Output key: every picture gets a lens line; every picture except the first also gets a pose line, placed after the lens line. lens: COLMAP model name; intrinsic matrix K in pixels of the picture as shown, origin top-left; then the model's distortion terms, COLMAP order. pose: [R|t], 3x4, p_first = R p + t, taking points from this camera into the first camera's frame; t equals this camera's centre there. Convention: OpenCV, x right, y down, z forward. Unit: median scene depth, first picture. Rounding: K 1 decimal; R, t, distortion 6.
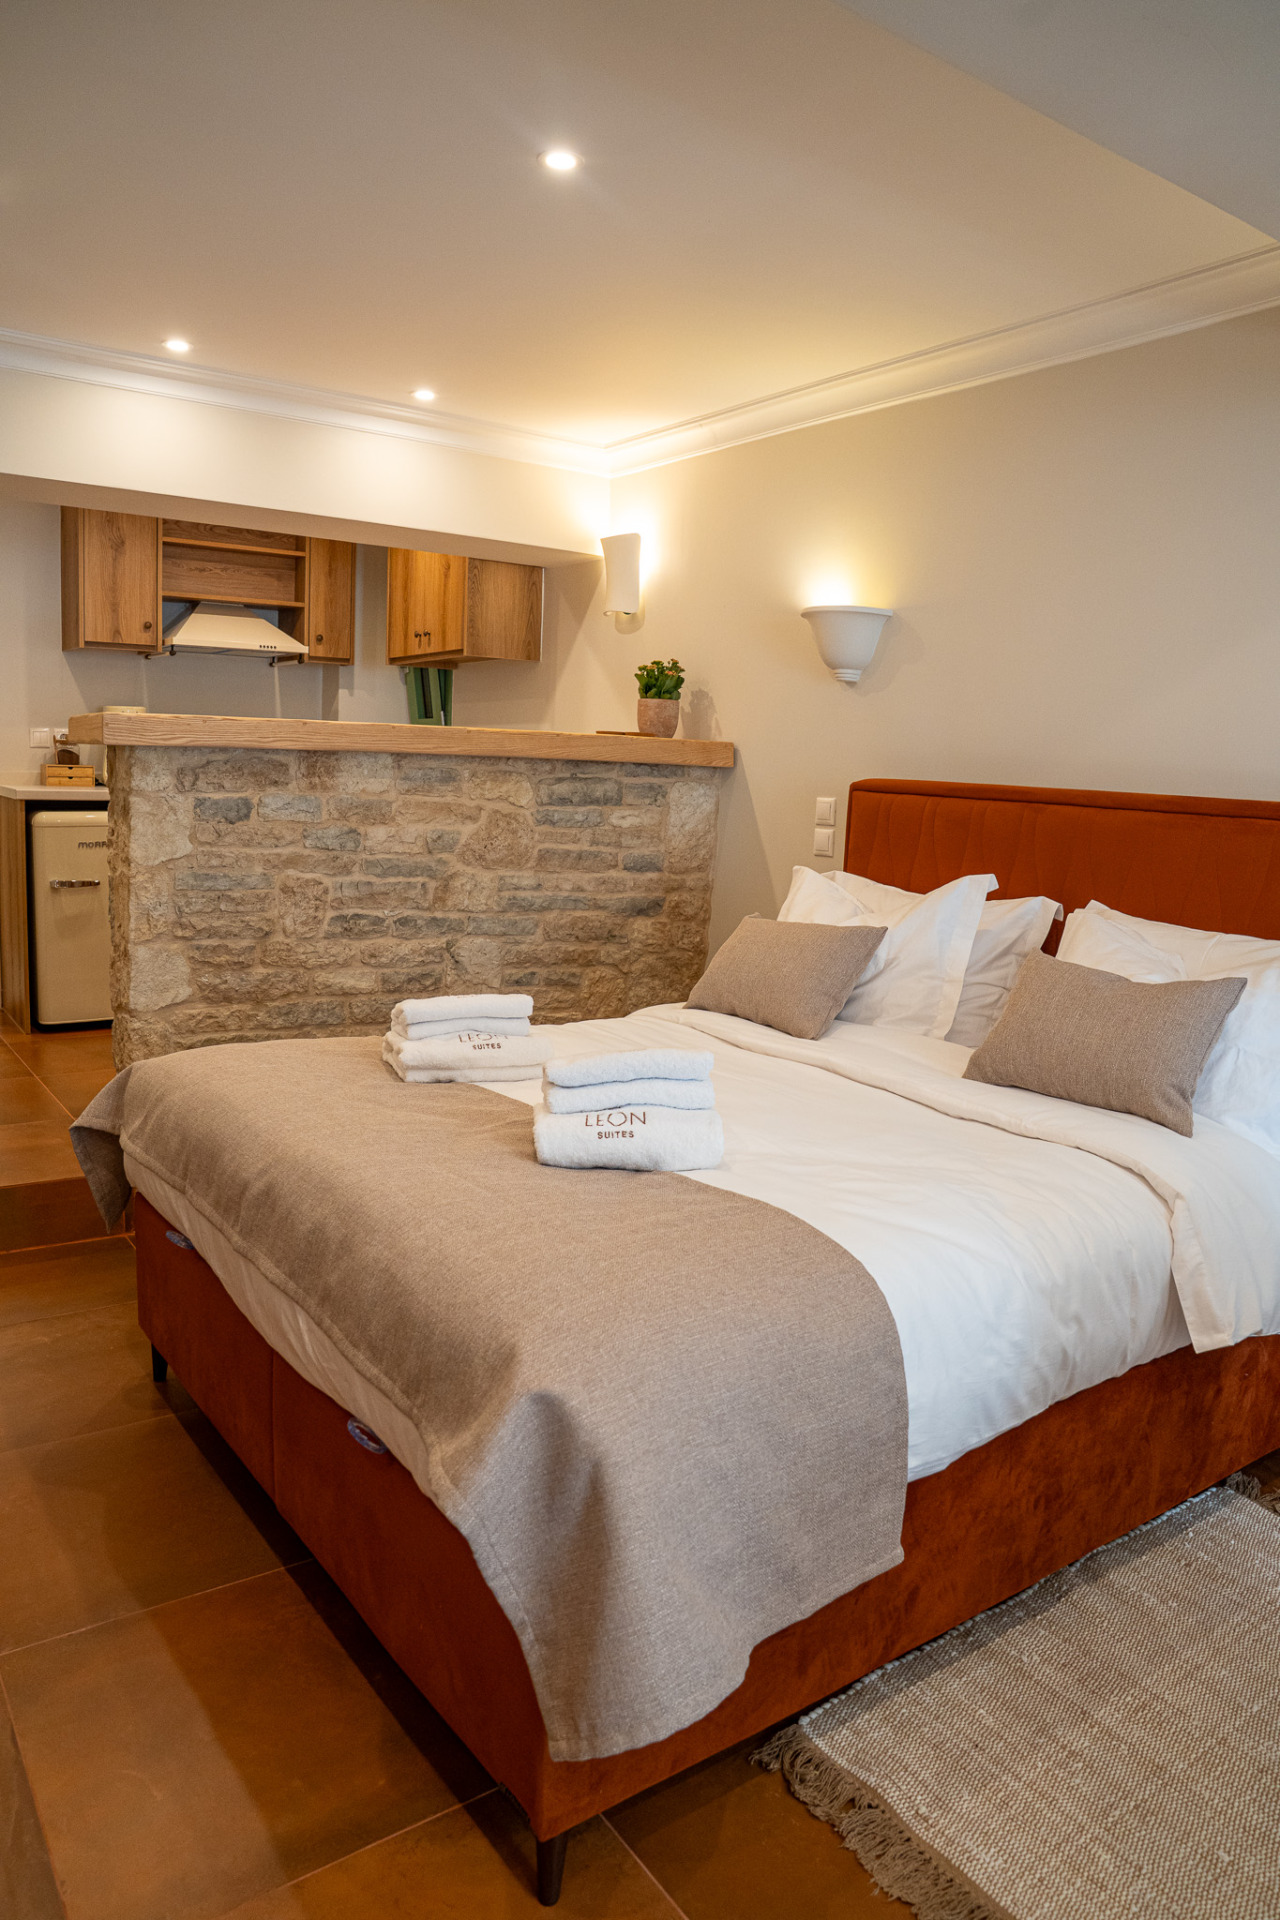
lens RADIAL K [[1329.7, 0, 640.0], [0, 1329.7, 960.0], [0, 0, 1]] dist [-0.141652, 0.106396]
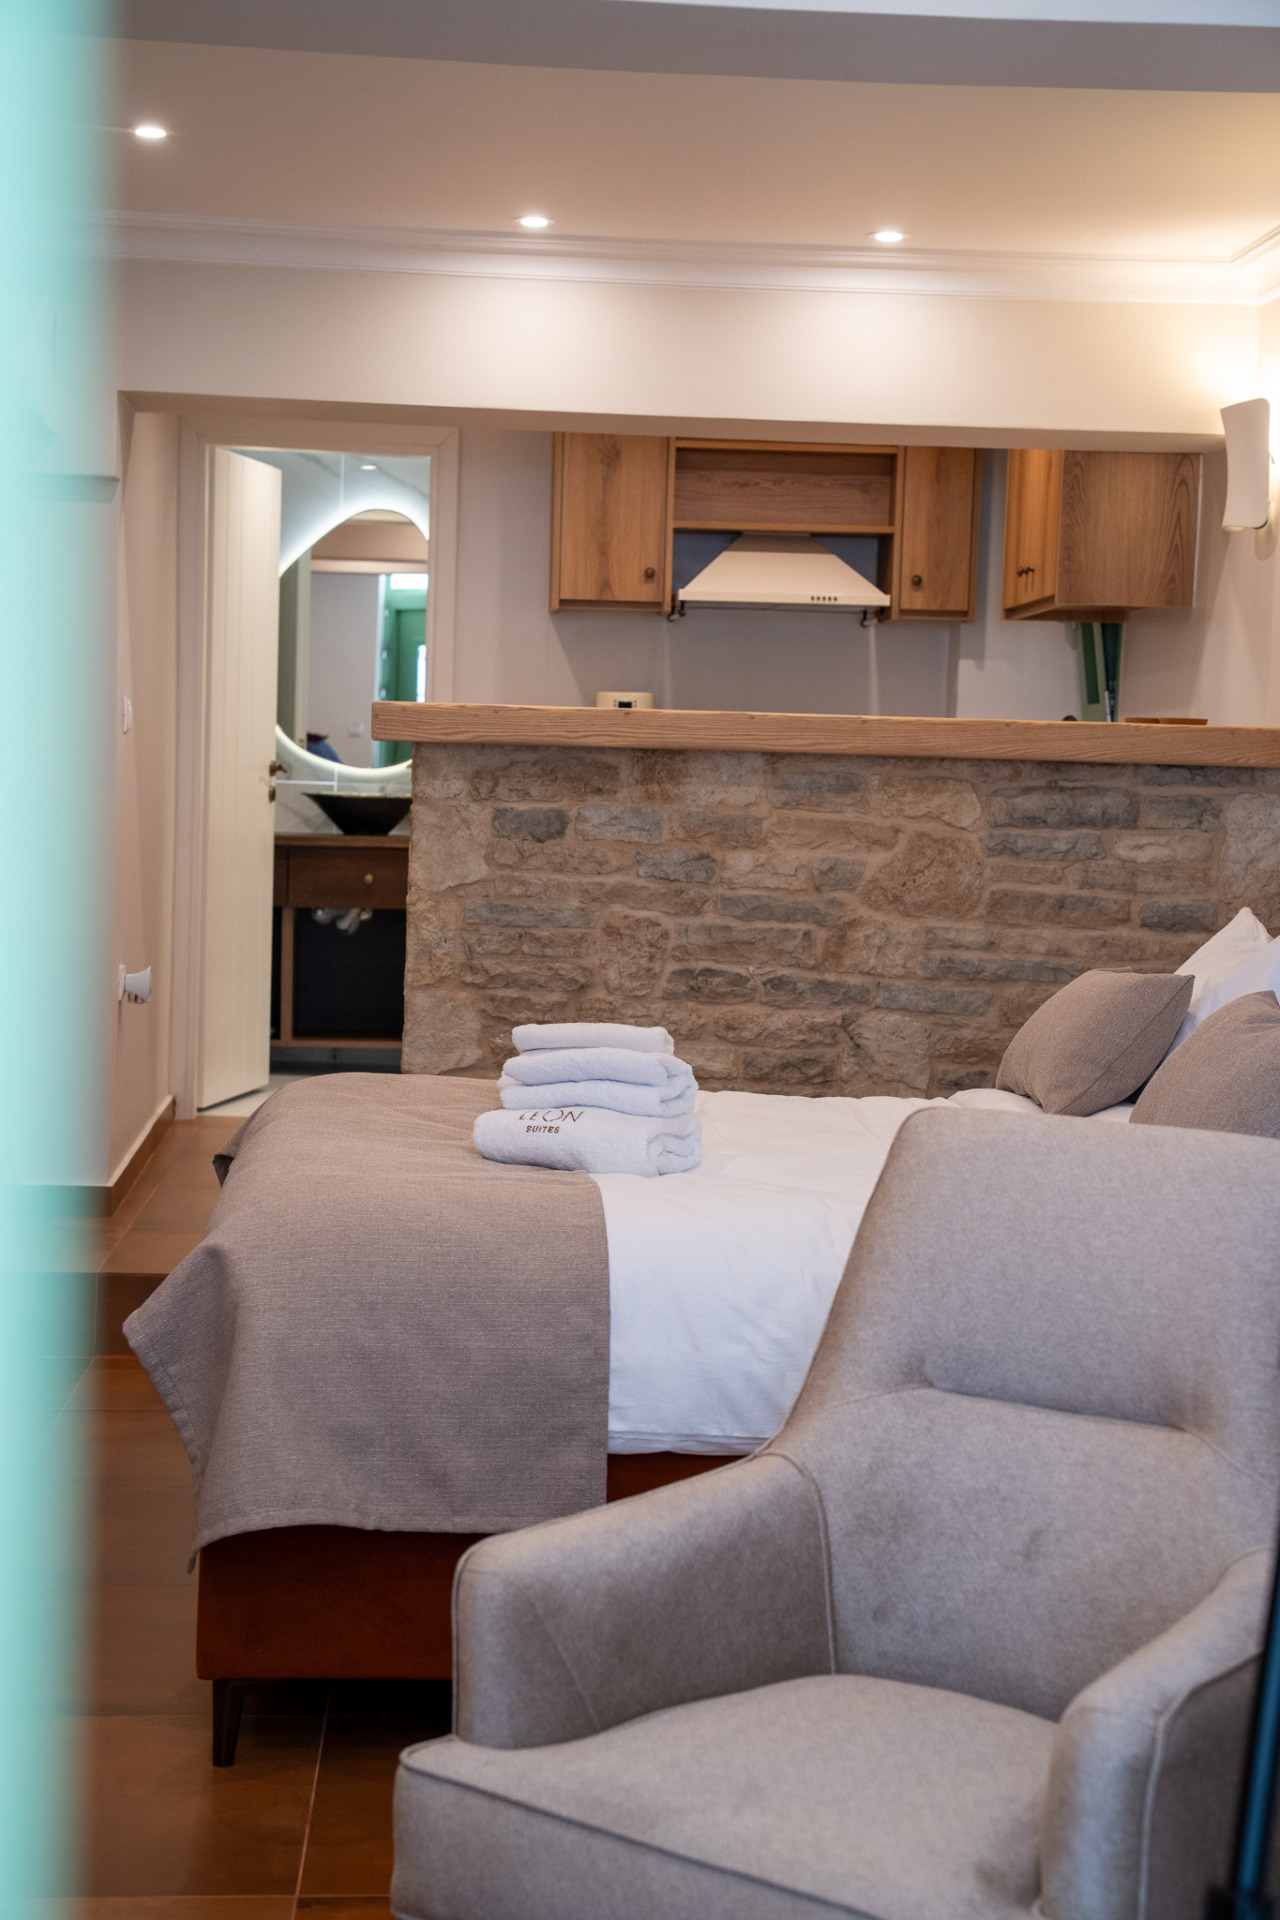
lens RADIAL K [[2967.1, 0, 605.3], [0, 2967.1, 968.5], [0, 0, 1]] dist [0.111843, 1.292639]
pose [[0.842498, 0.024454, -0.538145, 0.603086], [-0.075867, 0.994399, -0.073588, 0.087623], [0.533331, 0.102825, 0.839634, -0.407515]]
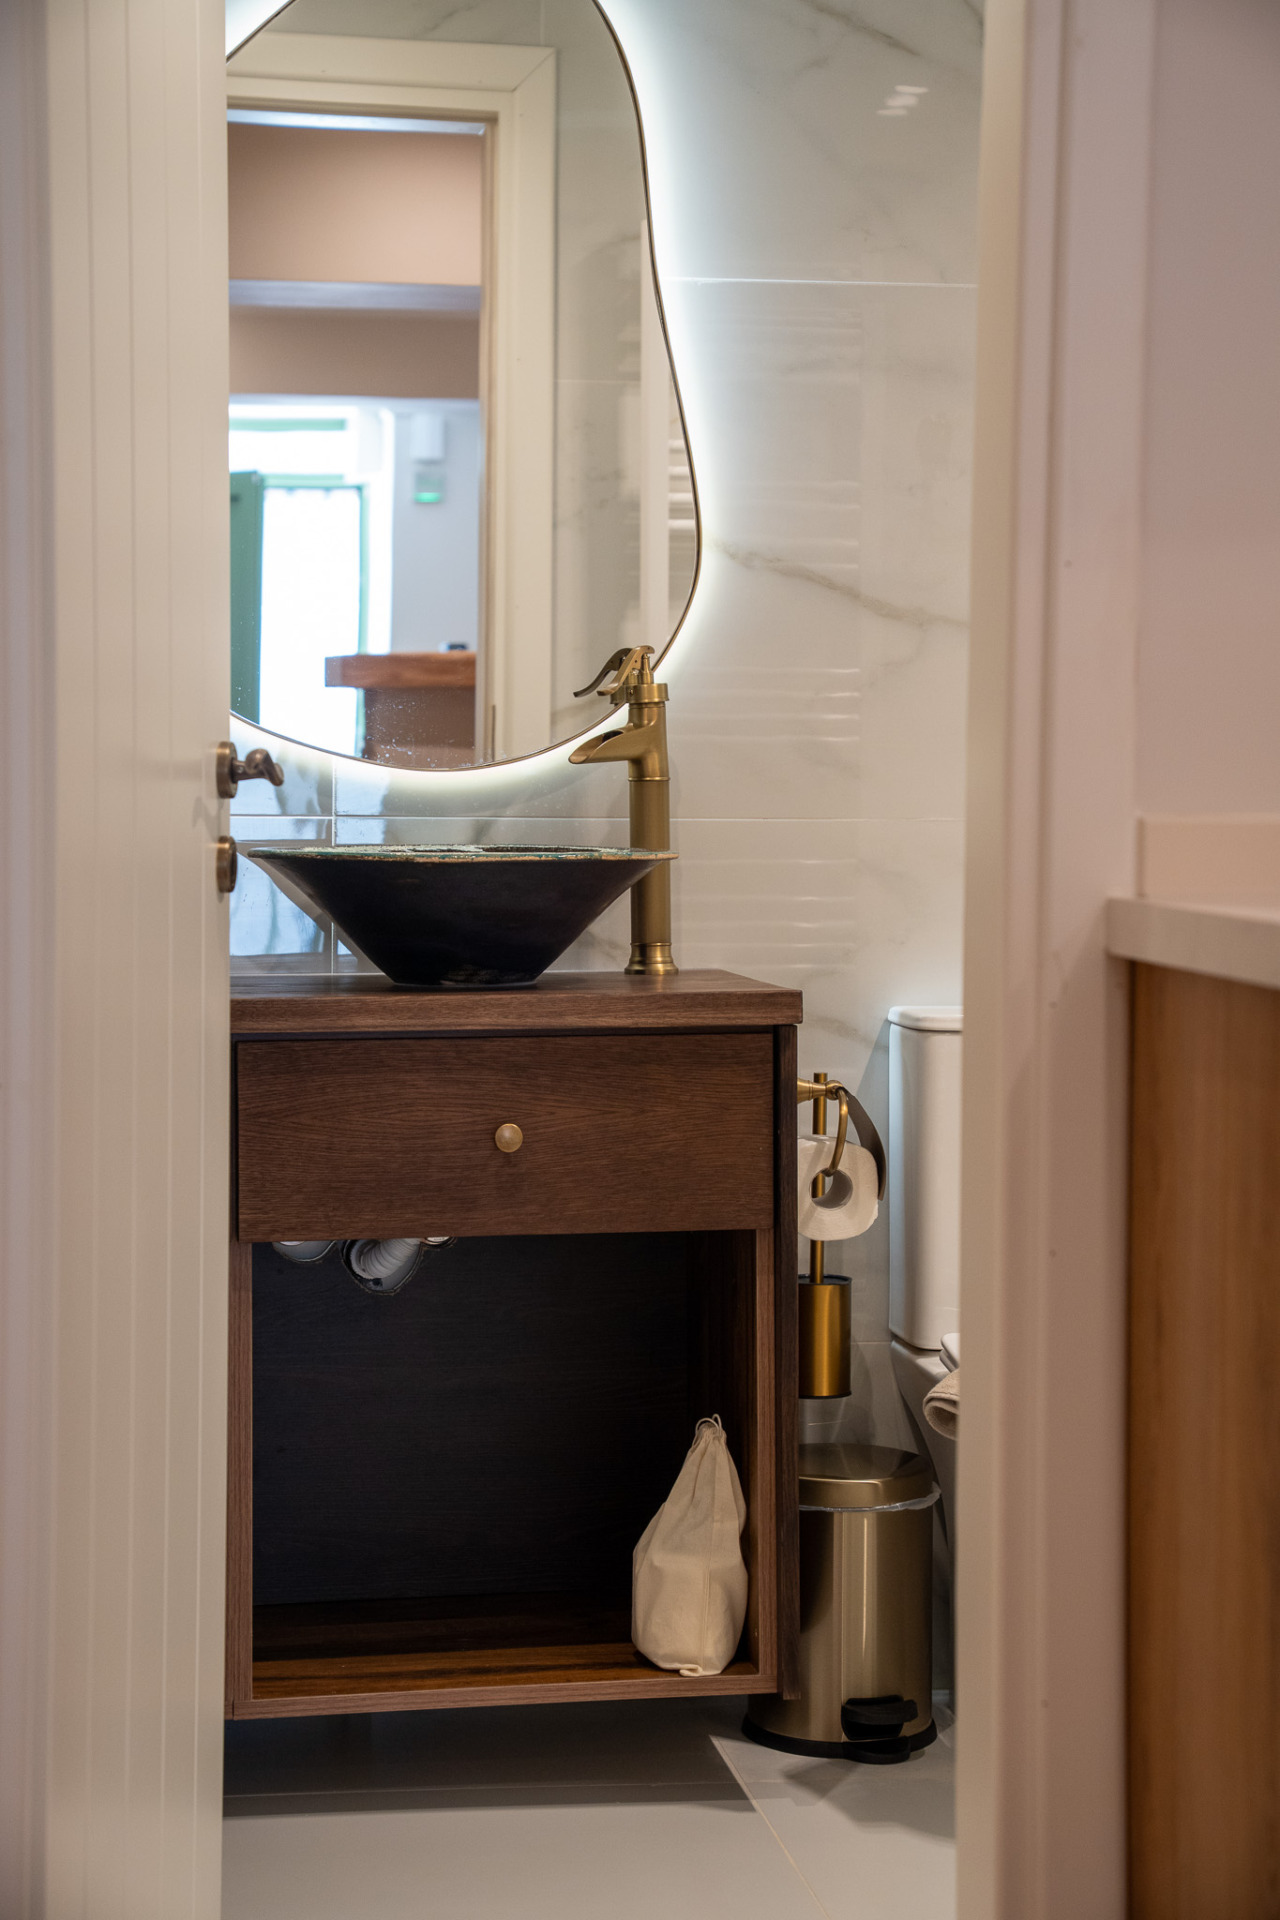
lens RADIAL K [[3668.3, 0, 640.0], [0, 3668.3, 960.0], [0, 0, 1]] dist [0.298338, 0.047155]
pose [[0.898528, -0.011466, -0.438766, -0.482631], [-0.035588, 0.994464, -0.098867, -0.111156], [0.437471, 0.104449, 0.893146, 0.770691]]
